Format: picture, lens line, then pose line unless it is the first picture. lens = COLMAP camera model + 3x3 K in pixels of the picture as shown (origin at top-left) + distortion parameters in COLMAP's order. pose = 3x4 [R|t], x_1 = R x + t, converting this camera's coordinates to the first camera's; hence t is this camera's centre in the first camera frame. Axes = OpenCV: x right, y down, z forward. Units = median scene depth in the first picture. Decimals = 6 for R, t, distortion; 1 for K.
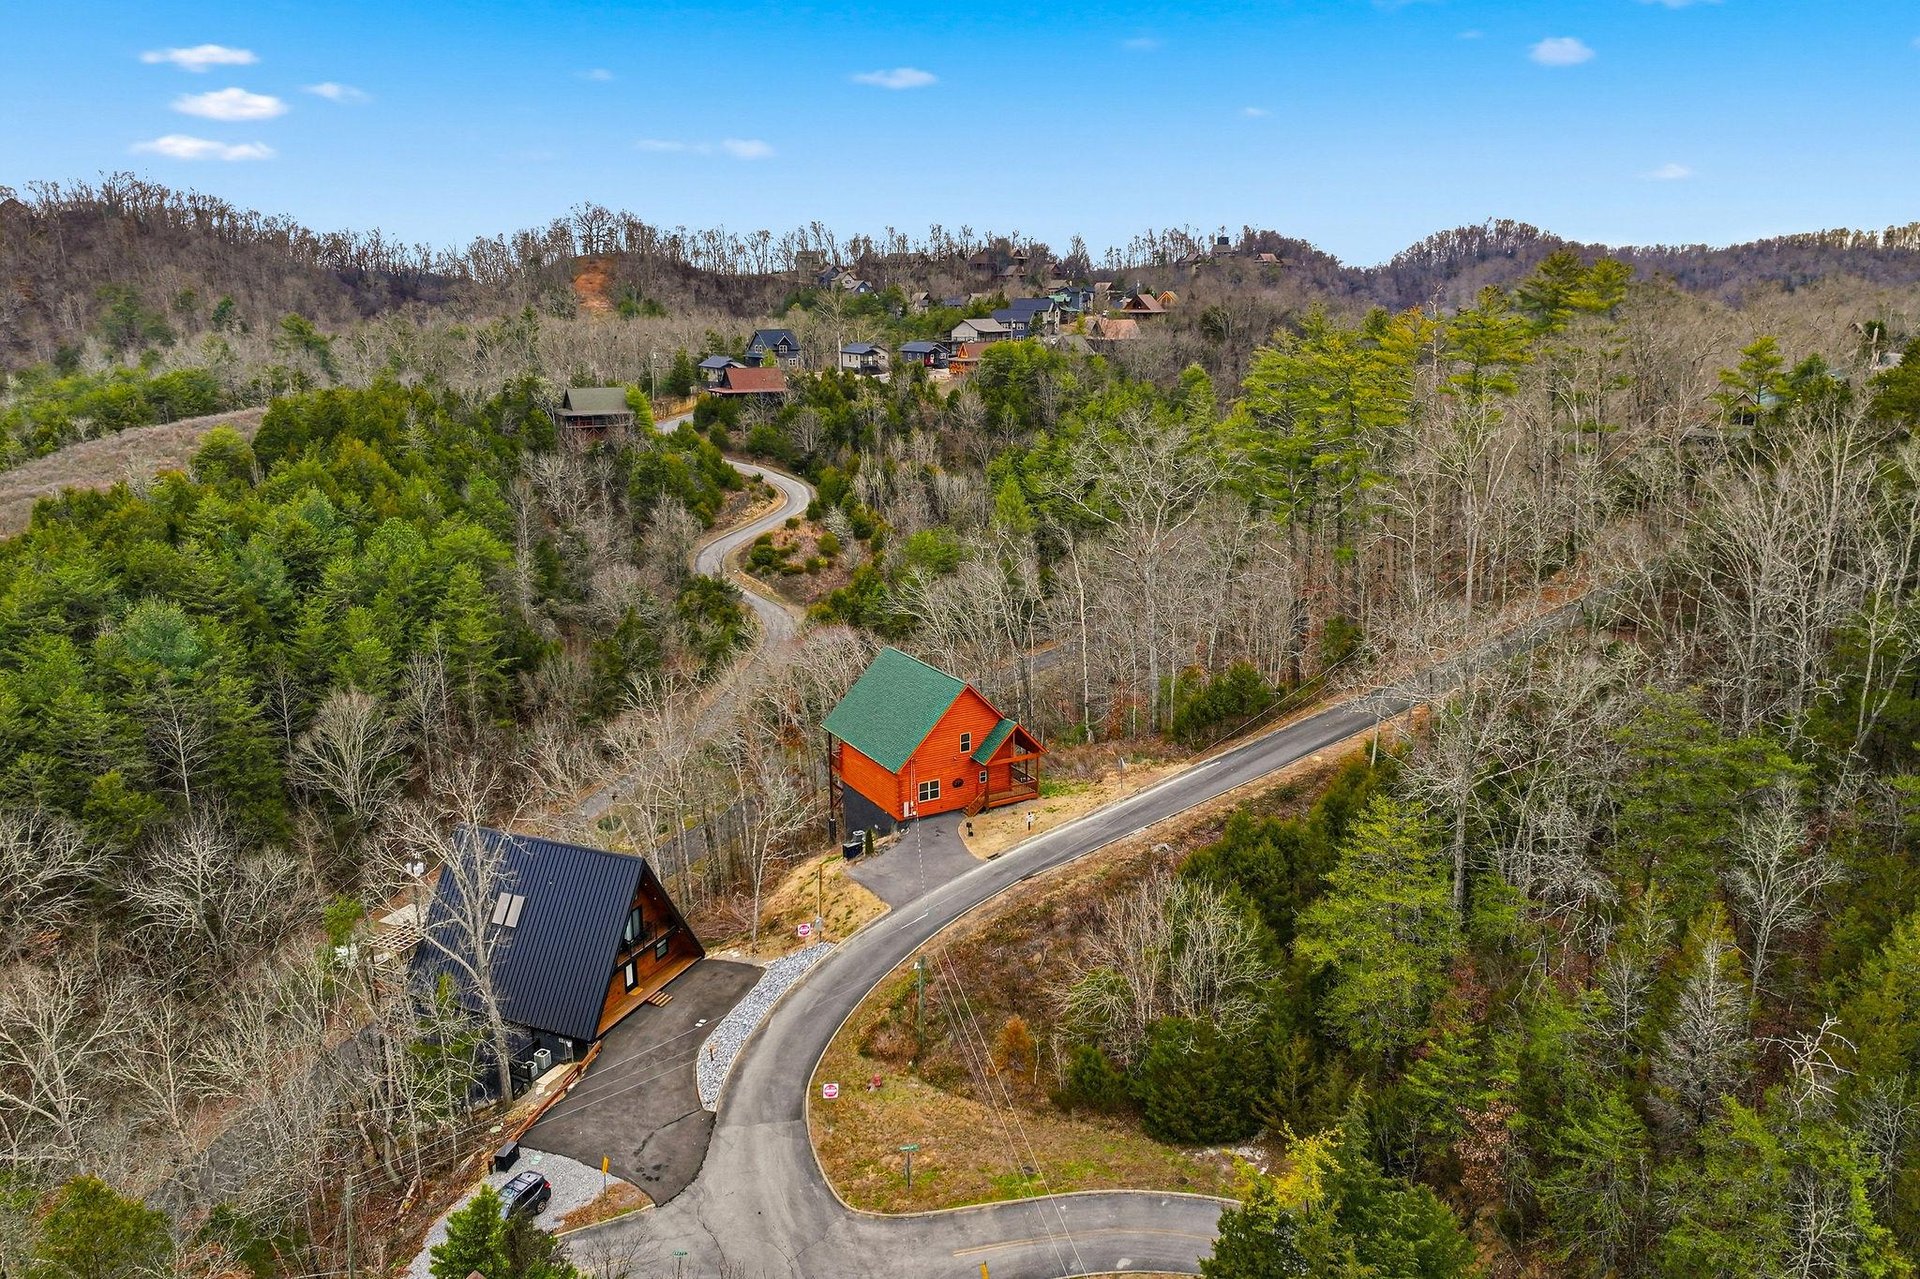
lens RADIAL K [[1348.8, 0, 963.7], [0, 1348.8, 634.0], [0, 0, 1]] dist [0.001887, 0.003338]
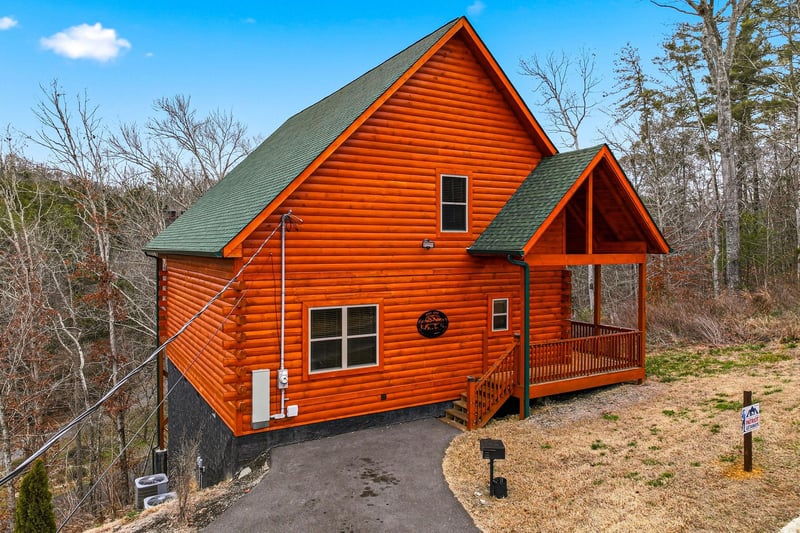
lens RADIAL K [[562.0, 0, 398.8], [0, 562.0, 259.0], [0, 0, 1]] dist [0.001887, 0.003338]
pose [[0.999976, 0.002708, 0.006422, -0.013744], [-0.001173, 0.973698, -0.227841, 0.126026], [-0.006870, 0.227828, 0.973677, 0.857081]]
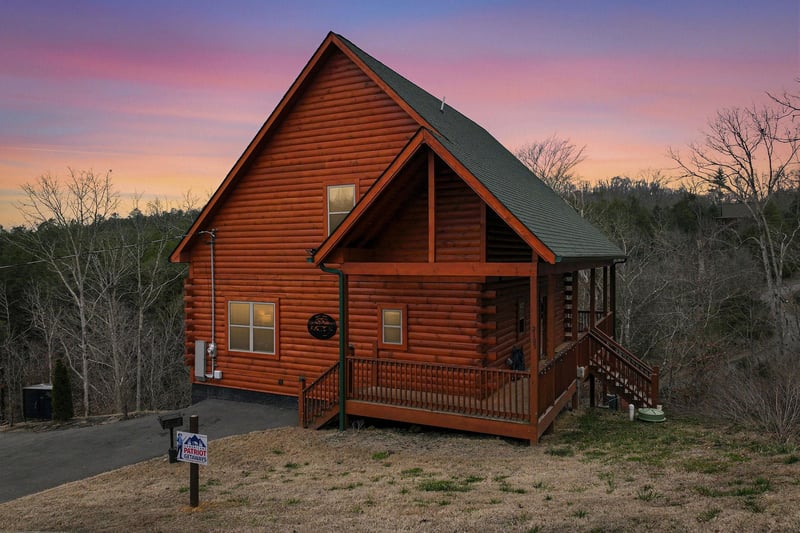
lens RADIAL K [[562.0, 0, 400.3], [0, 562.0, 267.8], [0, 0, 1]] dist [0.001887, 0.003338]
pose [[0.555903, 0.016879, -0.831076, 0.131841], [-0.204150, 0.971945, -0.116815, 0.108006], [0.805788, 0.234602, 0.543753, 0.927962]]
